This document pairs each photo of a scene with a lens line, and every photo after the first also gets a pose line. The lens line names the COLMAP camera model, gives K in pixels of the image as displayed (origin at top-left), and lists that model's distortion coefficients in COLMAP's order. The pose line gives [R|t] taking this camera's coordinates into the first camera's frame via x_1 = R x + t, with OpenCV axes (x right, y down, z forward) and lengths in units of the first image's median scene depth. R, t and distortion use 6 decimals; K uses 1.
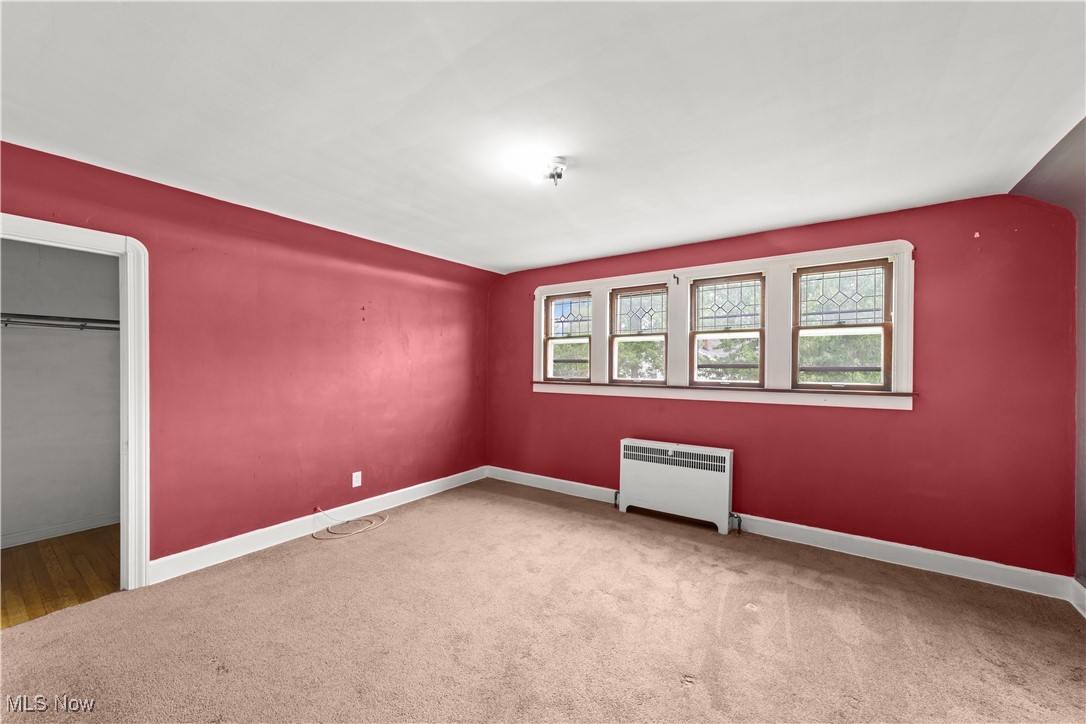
lens RADIAL K [[420.1, 0, 543.6], [0, 420.1, 367.4], [0, 0, 1]] dist [-0.013625, 0.008002]
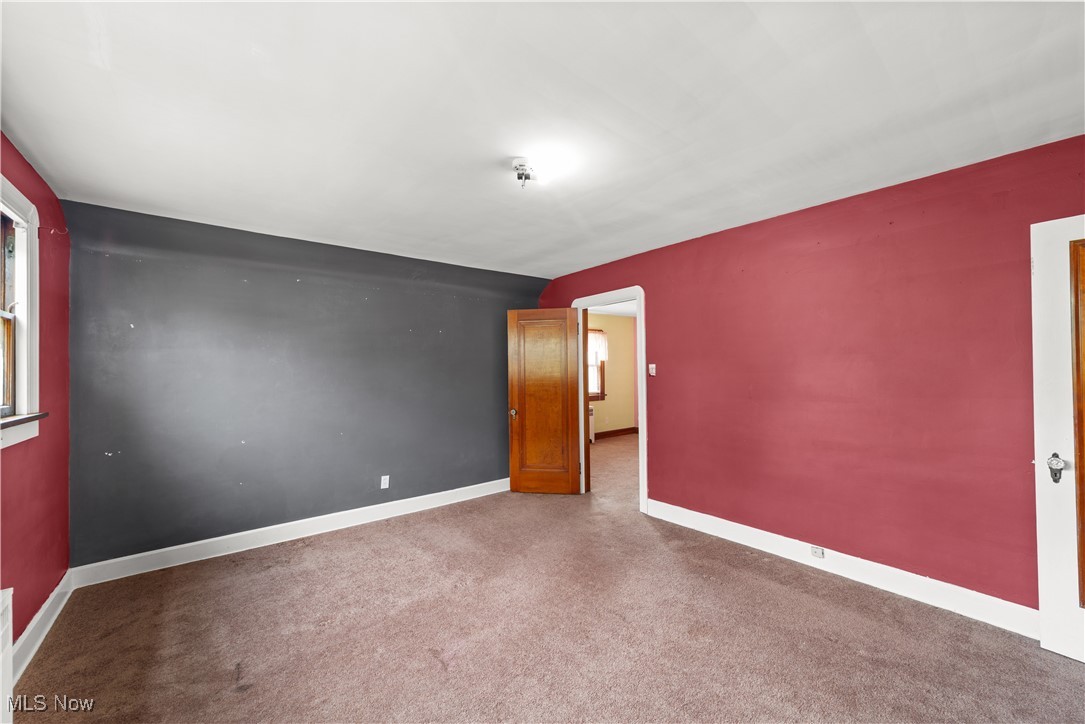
lens RADIAL K [[419.8, 0, 543.1], [0, 419.8, 367.4], [0, 0, 1]] dist [-0.013625, 0.008002]
pose [[-0.957948, 0.028832, 0.285489, -0.178255], [0.034846, 0.999264, 0.016008, -0.003703], [-0.284817, 0.025283, -0.958248, 1.181516]]
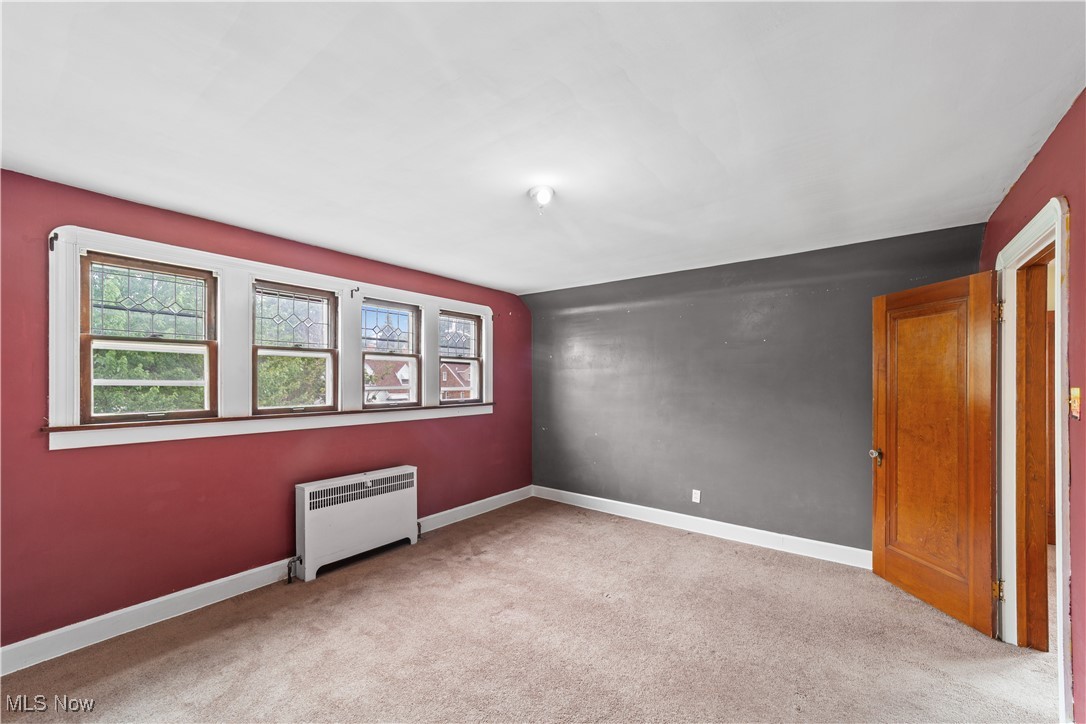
lens RADIAL K [[417.7, 0, 532.3], [0, 417.7, 390.5], [0, 0, 1]] dist [-0.035869, 0.018782]
pose [[0.059314, -0.011272, 0.998176, -0.582475], [0.022865, 0.999689, 0.009931, 0.001361], [-0.997977, 0.022234, 0.059553, 0.602333]]
